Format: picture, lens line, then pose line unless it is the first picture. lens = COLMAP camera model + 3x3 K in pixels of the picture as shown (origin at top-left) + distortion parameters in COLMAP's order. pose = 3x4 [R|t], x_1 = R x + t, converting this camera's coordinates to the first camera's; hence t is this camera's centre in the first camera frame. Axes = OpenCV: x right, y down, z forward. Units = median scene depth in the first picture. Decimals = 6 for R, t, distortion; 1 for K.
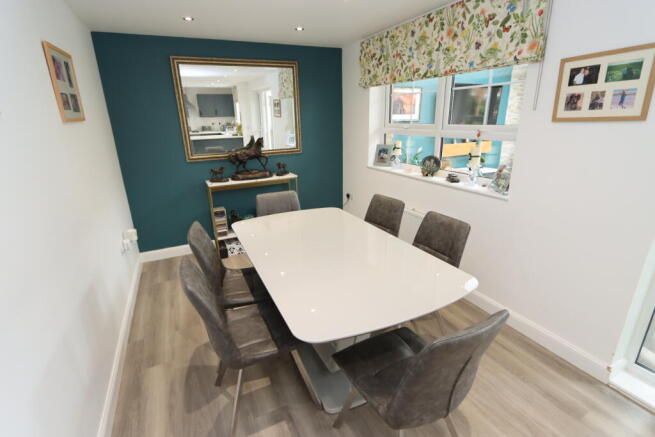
lens RADIAL K [[309.8, 0, 327.3], [0, 309.8, 218.6], [0, 0, 1]] dist [-0.017650, -0.000965]
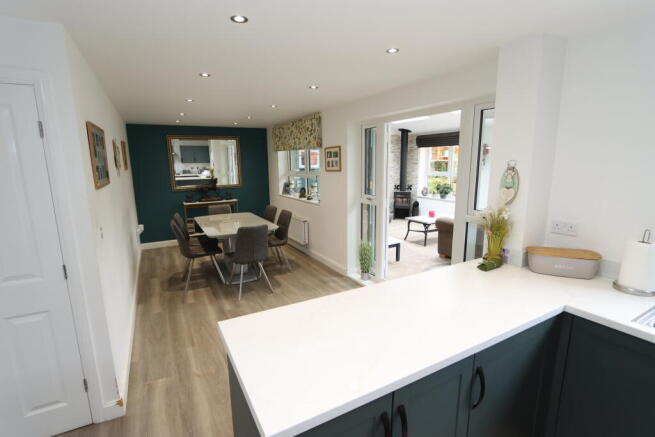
lens RADIAL K [[309.8, 0, 328.4], [0, 309.8, 221.7], [0, 0, 1]] dist [-0.017650, -0.000965]
pose [[0.998085, -0.002079, 0.061826, 0.319050], [0.009742, 0.992247, -0.123899, 0.212164], [-0.061089, 0.124264, 0.990367, -0.763238]]
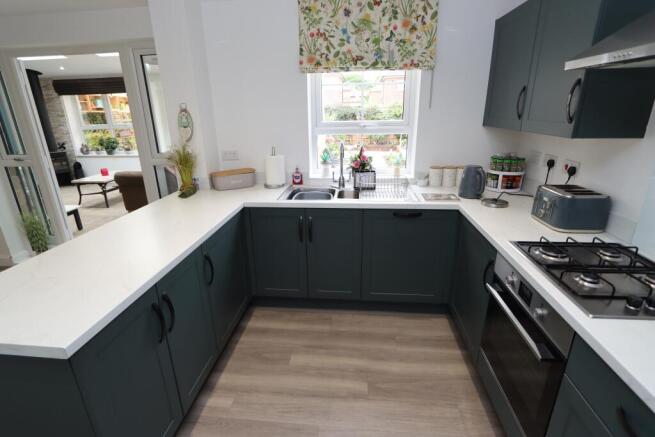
lens RADIAL K [[309.8, 0, 322.3], [0, 309.8, 222.3], [0, 0, 1]] dist [-0.017650, -0.000965]
pose [[0.513493, -0.275762, 0.812576, 0.236212], [0.265004, 0.951629, 0.155487, 0.254040], [-0.816148, 0.135494, 0.561732, -0.826683]]
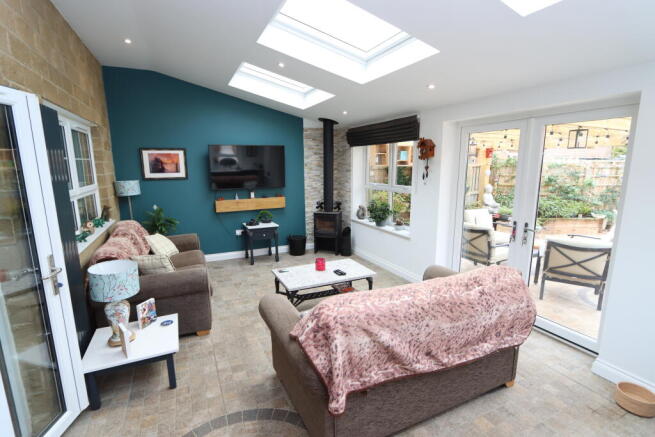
lens RADIAL K [[309.8, 0, 323.3], [0, 309.8, 221.0], [0, 0, 1]] dist [-0.017650, -0.000965]
pose [[0.999782, 0.017986, -0.010586, 1.048287], [-0.019229, 0.991020, -0.132321, -0.055594], [0.008111, 0.132496, 0.991150, -0.035649]]
